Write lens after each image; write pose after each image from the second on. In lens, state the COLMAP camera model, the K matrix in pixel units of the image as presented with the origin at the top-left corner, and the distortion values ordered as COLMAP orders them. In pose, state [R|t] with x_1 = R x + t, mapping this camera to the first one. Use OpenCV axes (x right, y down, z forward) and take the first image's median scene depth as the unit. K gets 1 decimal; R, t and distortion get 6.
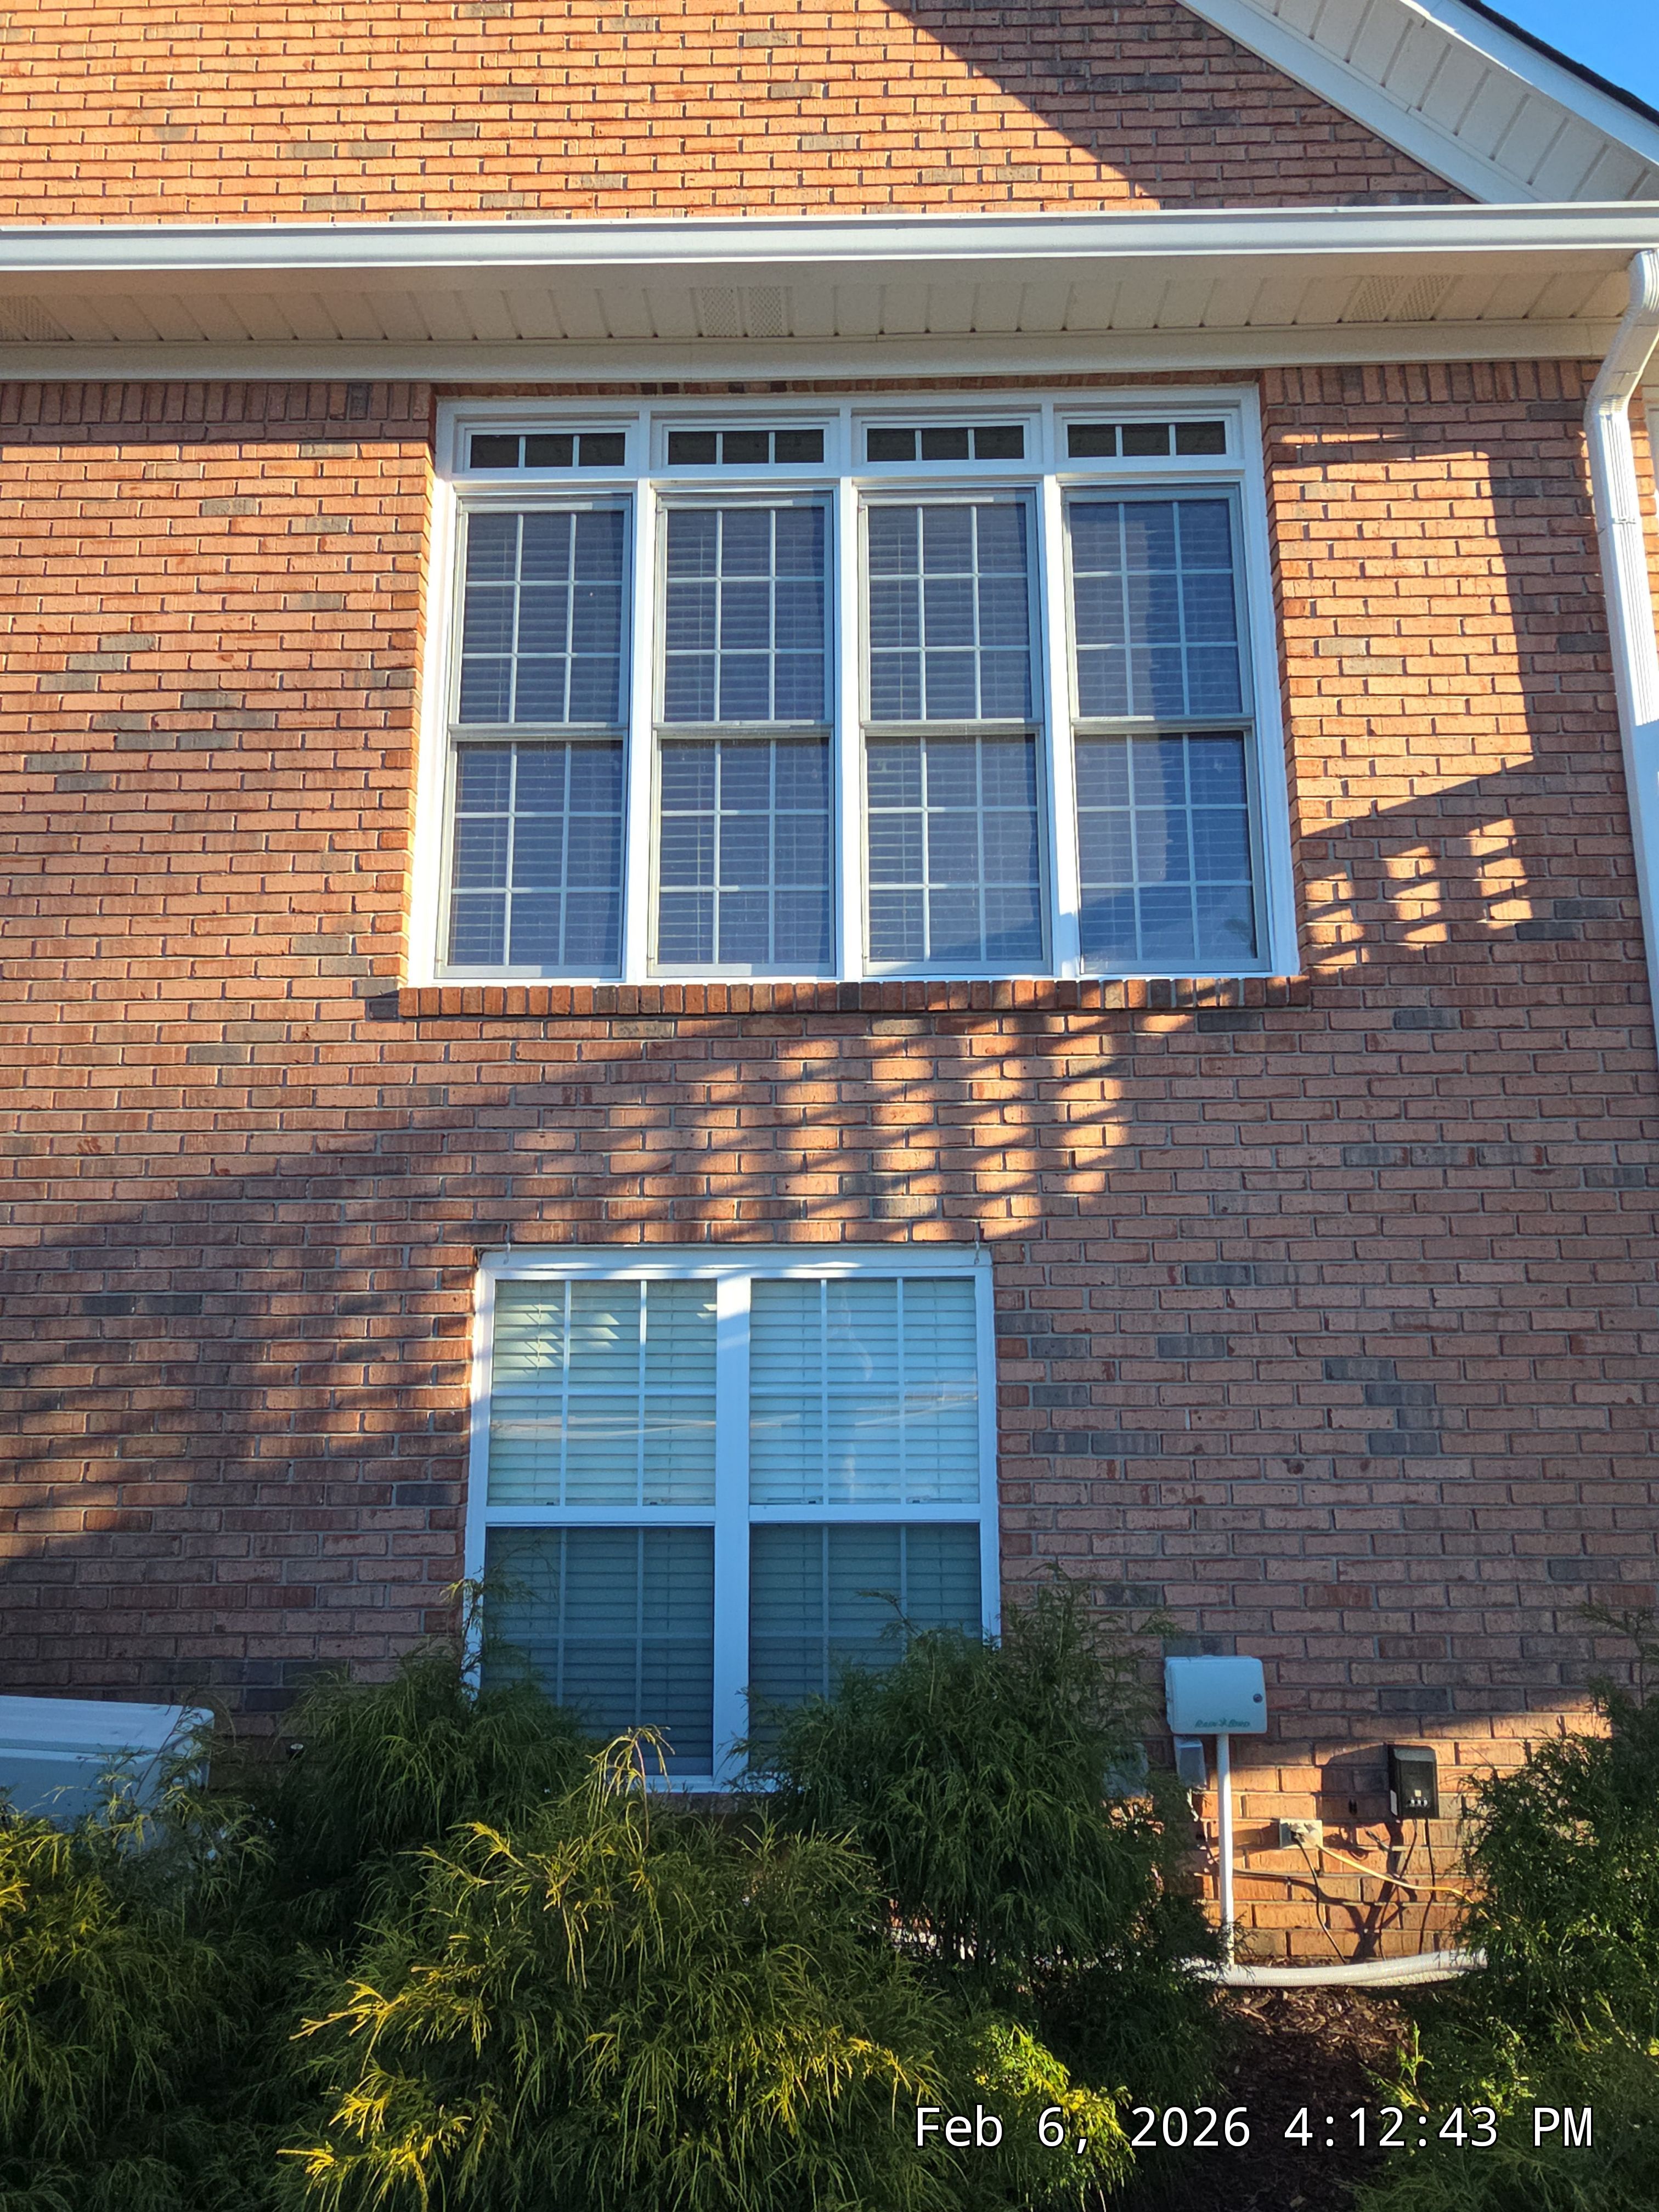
lens RADIAL K [[1271.2, 0, 818.5], [0, 1271.2, 1113.9], [0, 0, 1]] dist [0.007571, -0.002271]
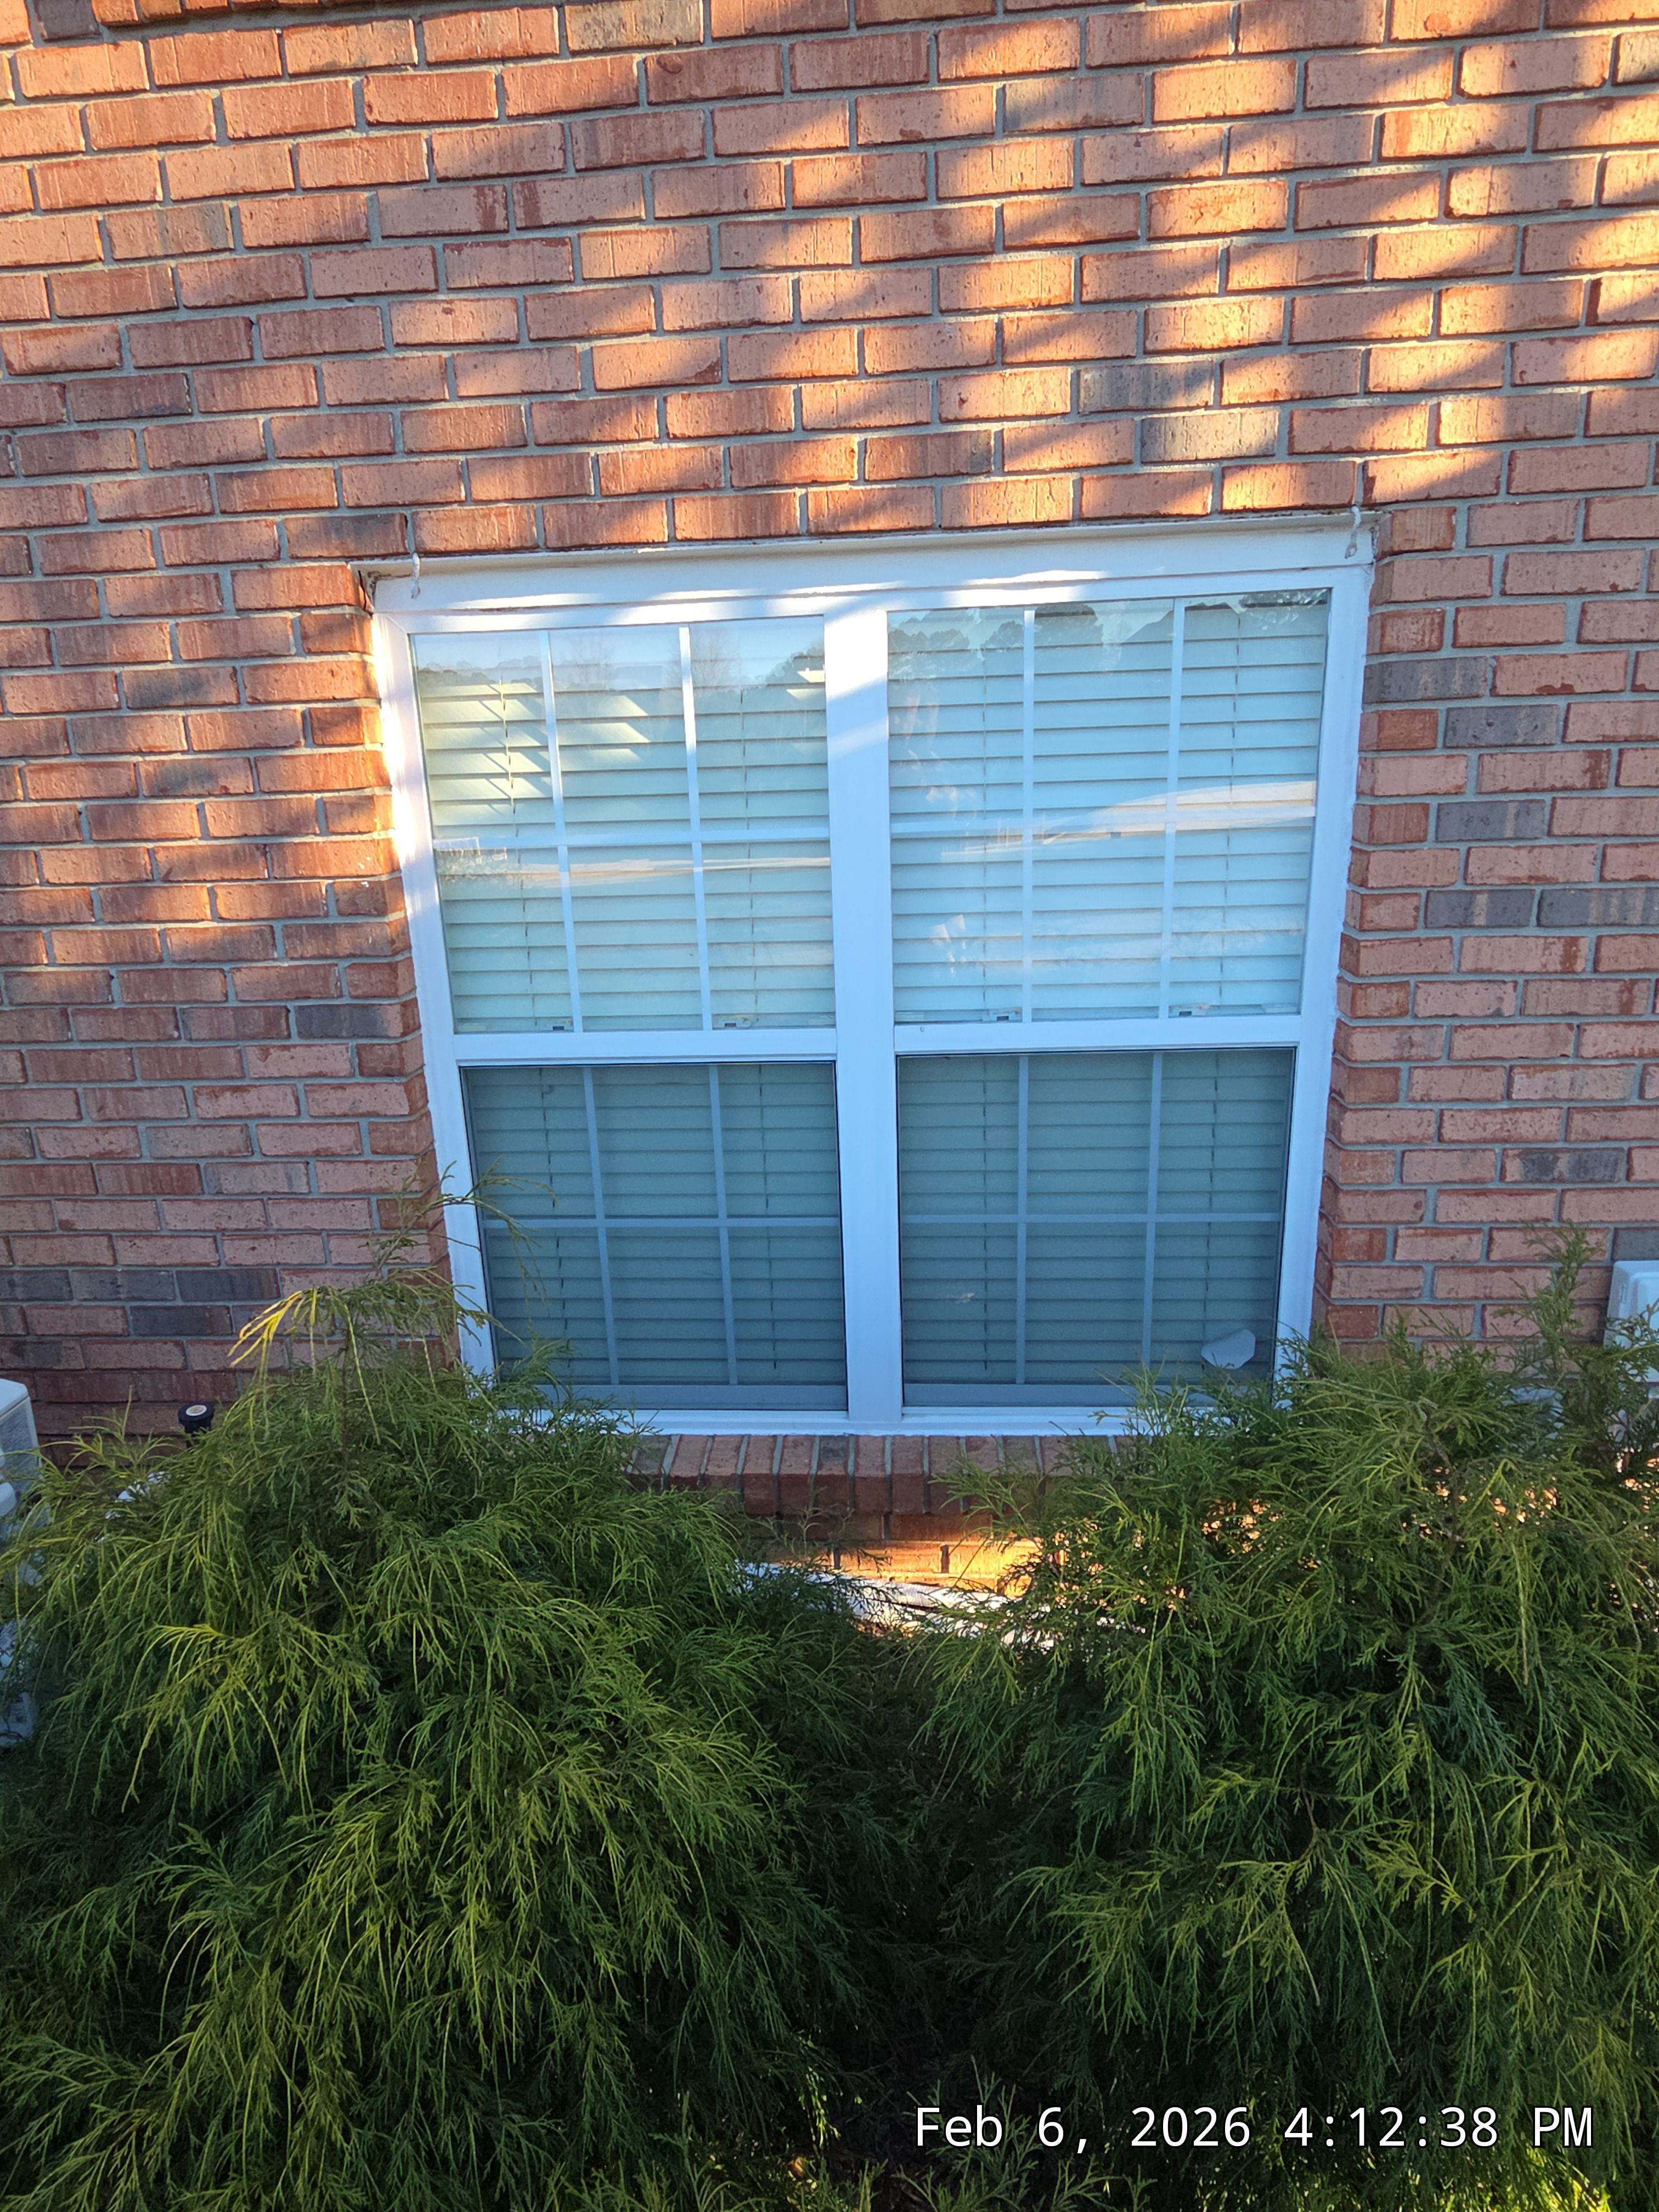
lens RADIAL K [[1271.2, 0, 818.5], [0, 1271.2, 1113.9], [0, 0, 1]] dist [0.007571, -0.002271]
pose [[0.998470, -0.017536, -0.052433, -0.058493], [0.038075, 0.905735, 0.422132, 0.095940], [0.040088, -0.423482, 0.905017, 0.449434]]
